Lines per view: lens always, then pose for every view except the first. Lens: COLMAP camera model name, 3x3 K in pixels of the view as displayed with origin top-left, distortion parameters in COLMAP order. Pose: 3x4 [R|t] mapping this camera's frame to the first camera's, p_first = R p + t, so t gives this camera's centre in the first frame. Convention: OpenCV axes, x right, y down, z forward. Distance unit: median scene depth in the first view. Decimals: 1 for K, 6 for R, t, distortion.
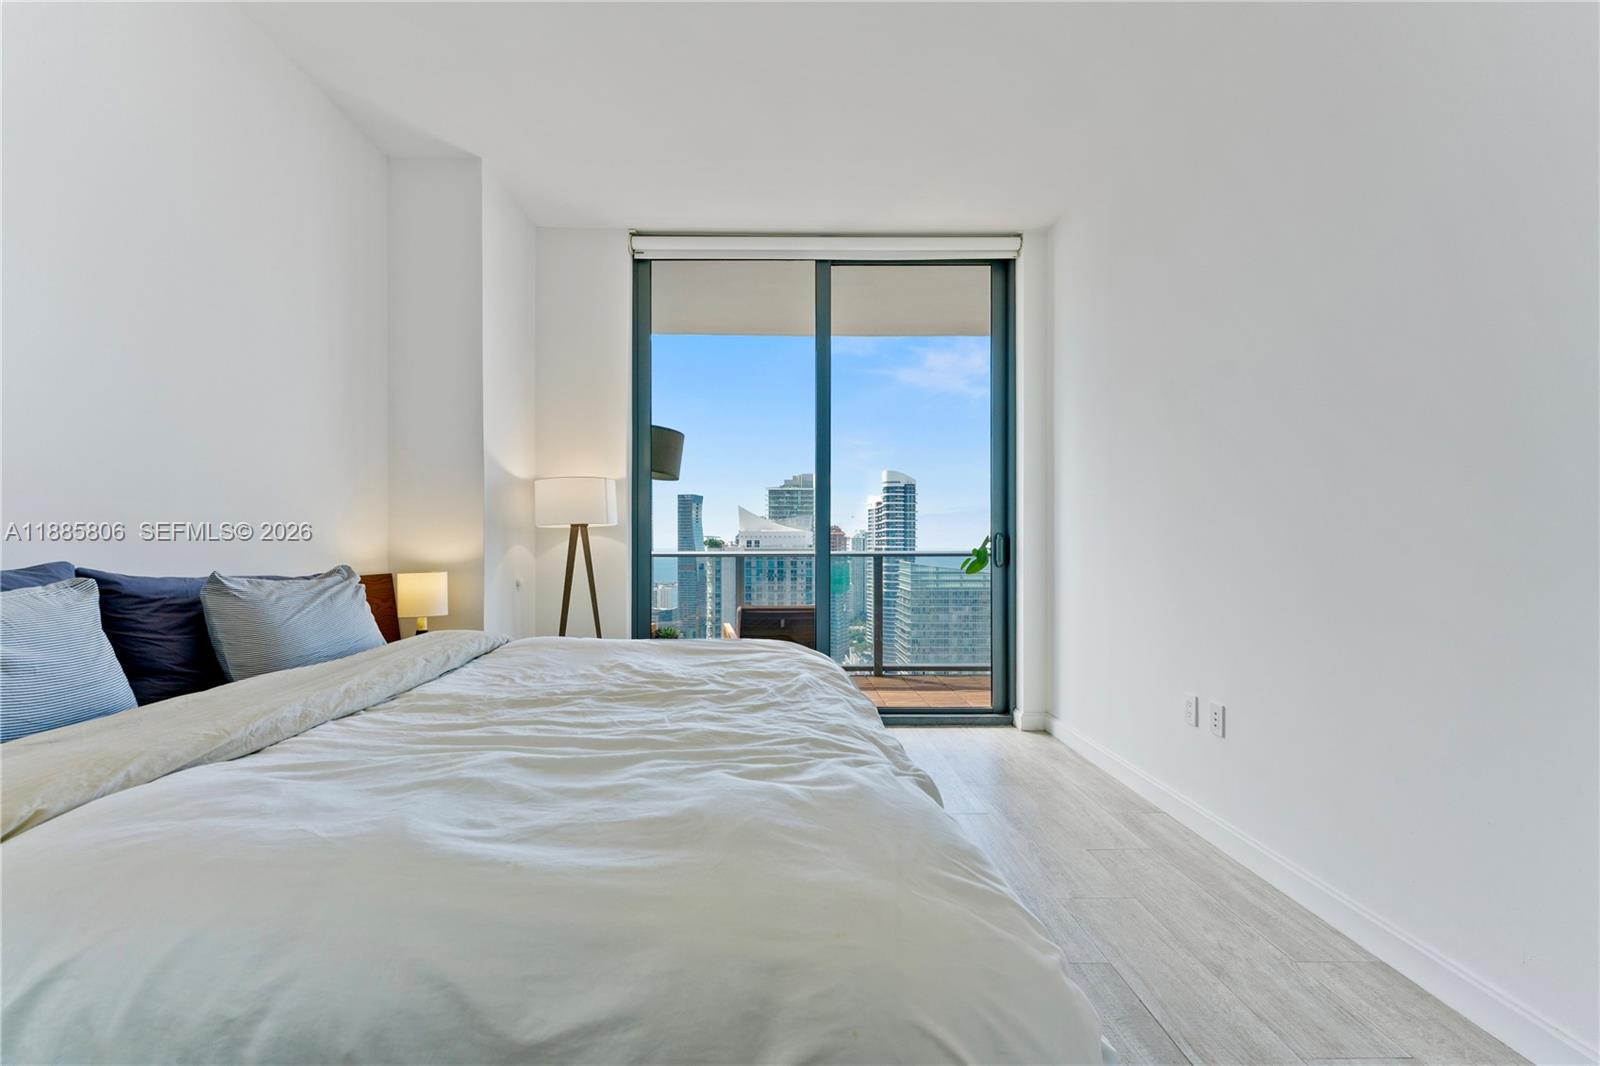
lens RADIAL K [[655.8, 0, 796.7], [0, 655.8, 535.2], [0, 0, 1]] dist [0.010252, 0.000416]
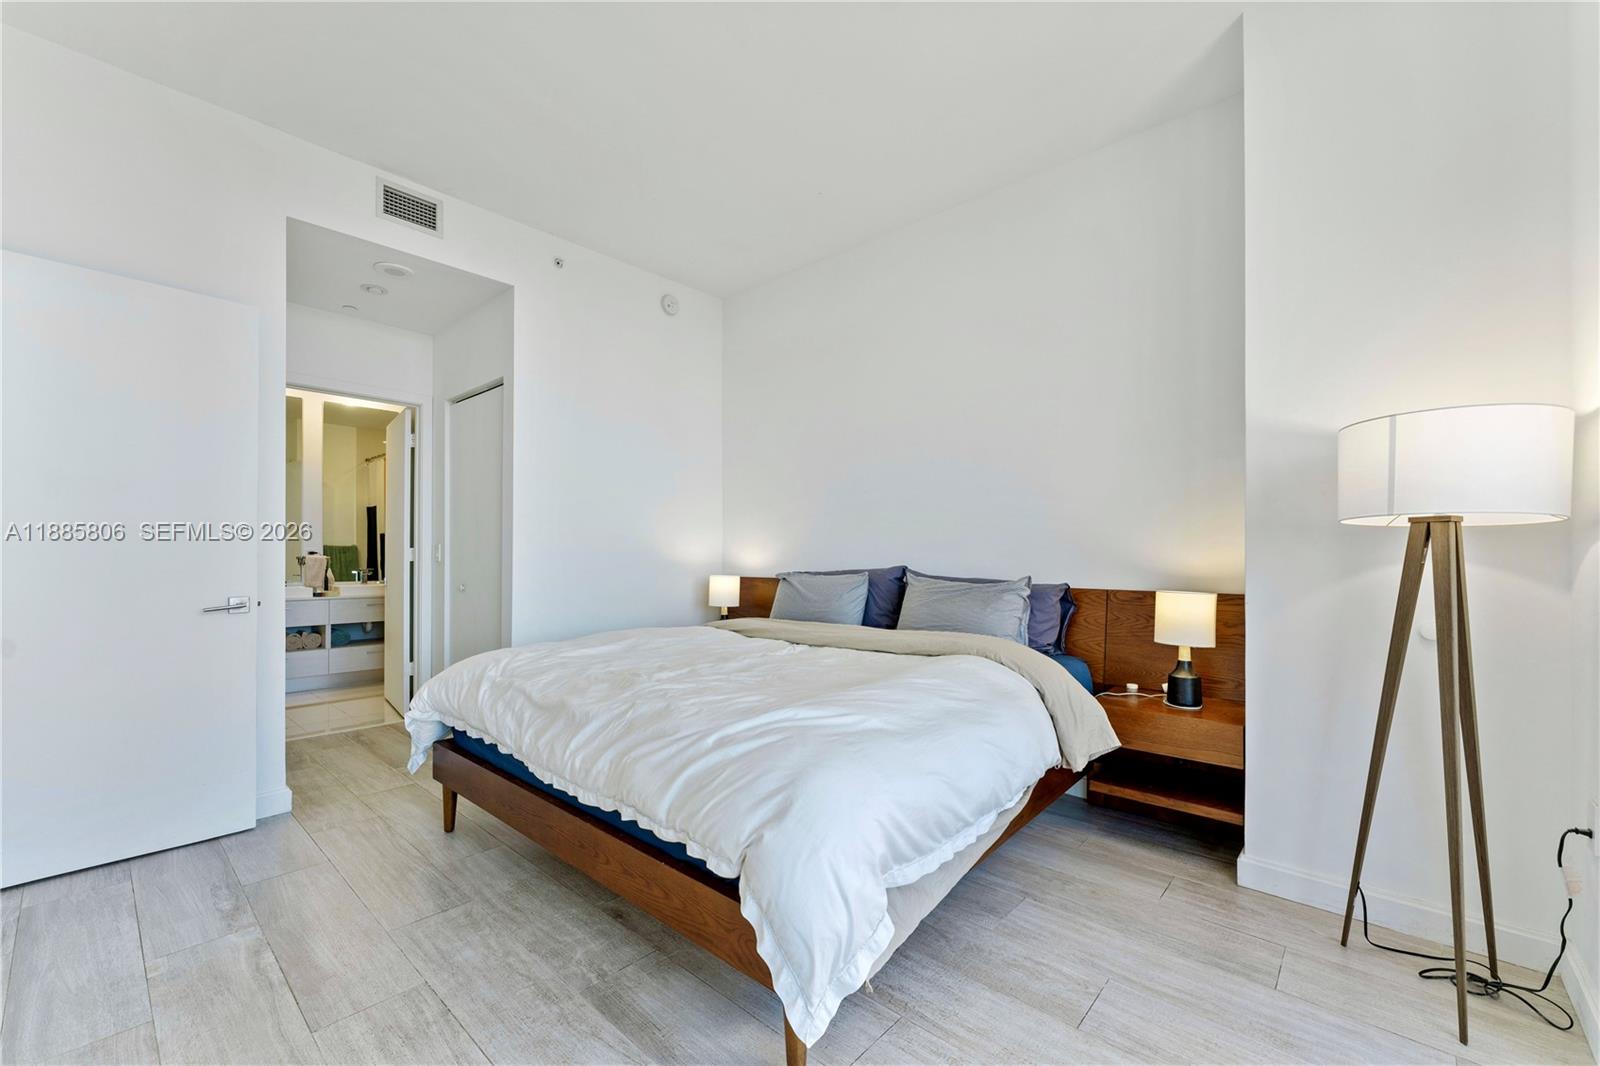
lens RADIAL K [[655.8, 0, 772.4], [0, 655.8, 558.9], [0, 0, 1]] dist [0.010252, 0.000416]
pose [[-0.706345, -0.000184, -0.707868, 0.307376], [0.004327, 0.999980, -0.004578, 0.010363], [0.707855, -0.006296, -0.706330, 0.893325]]
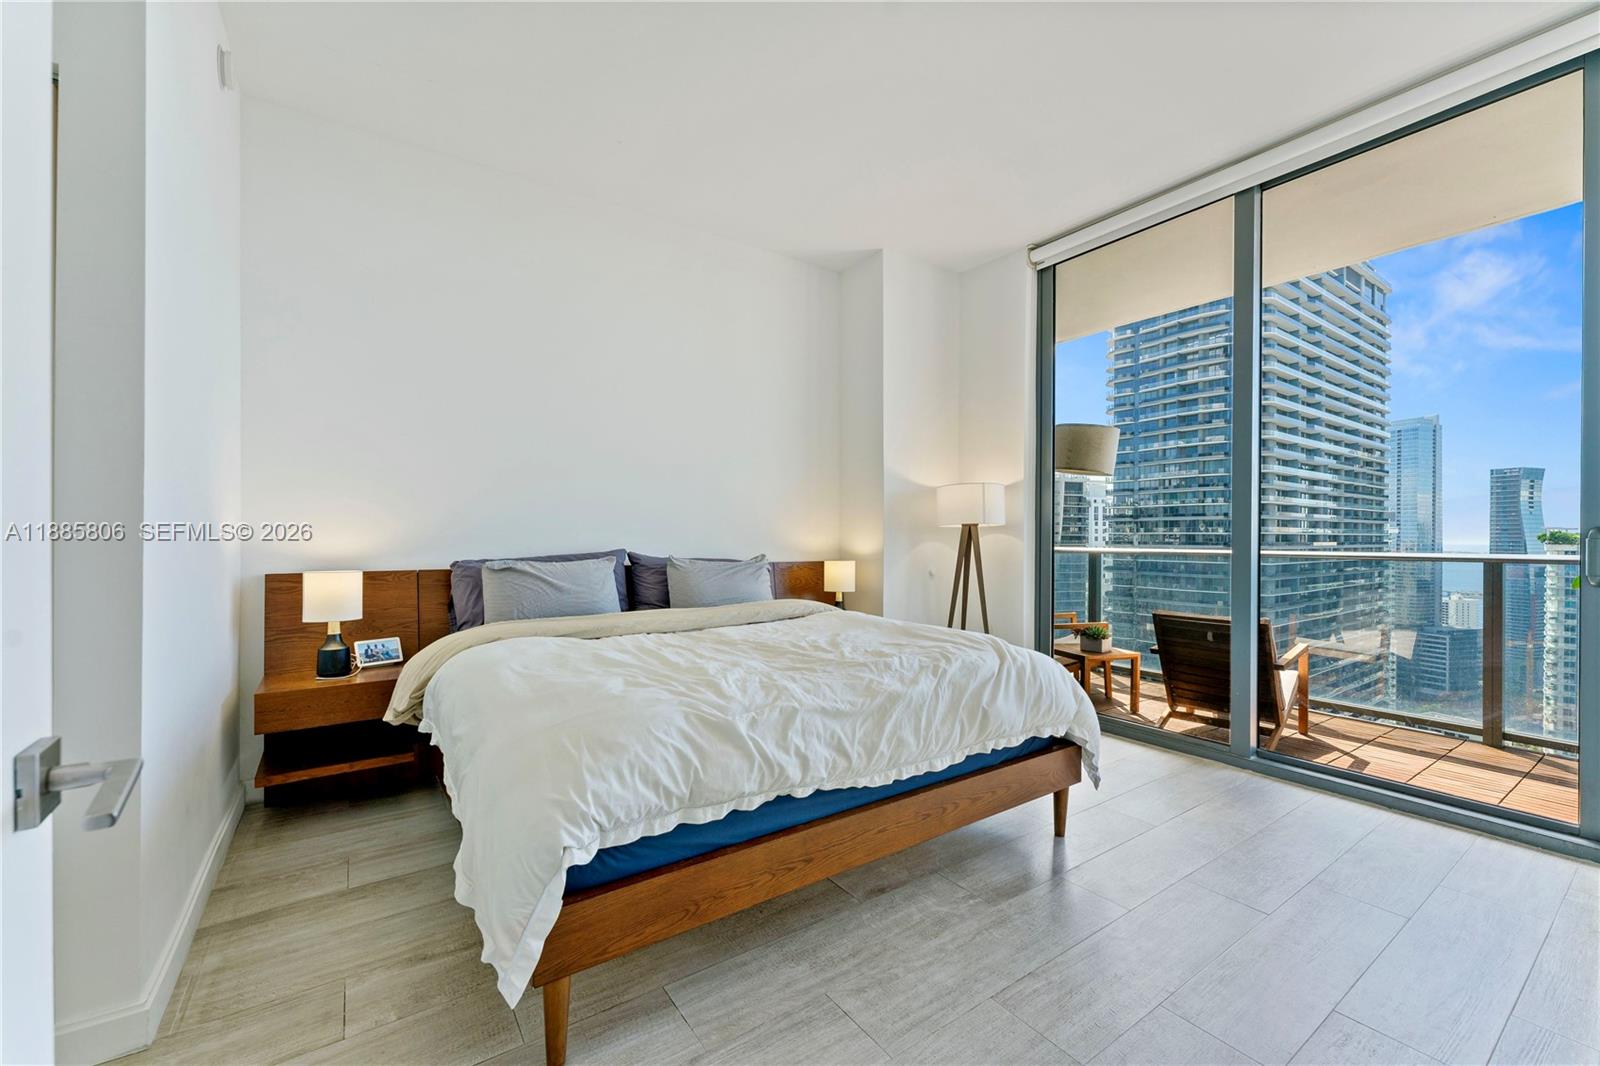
lens RADIAL K [[655.8, 0, 814.3], [0, 655.8, 536.0], [0, 0, 1]] dist [0.010252, 0.000416]
pose [[0.561744, 0.000650, -0.827311, 0.437803], [0.008015, 0.999948, 0.006228, -0.004900], [0.827272, -0.010130, 0.561710, 0.112810]]
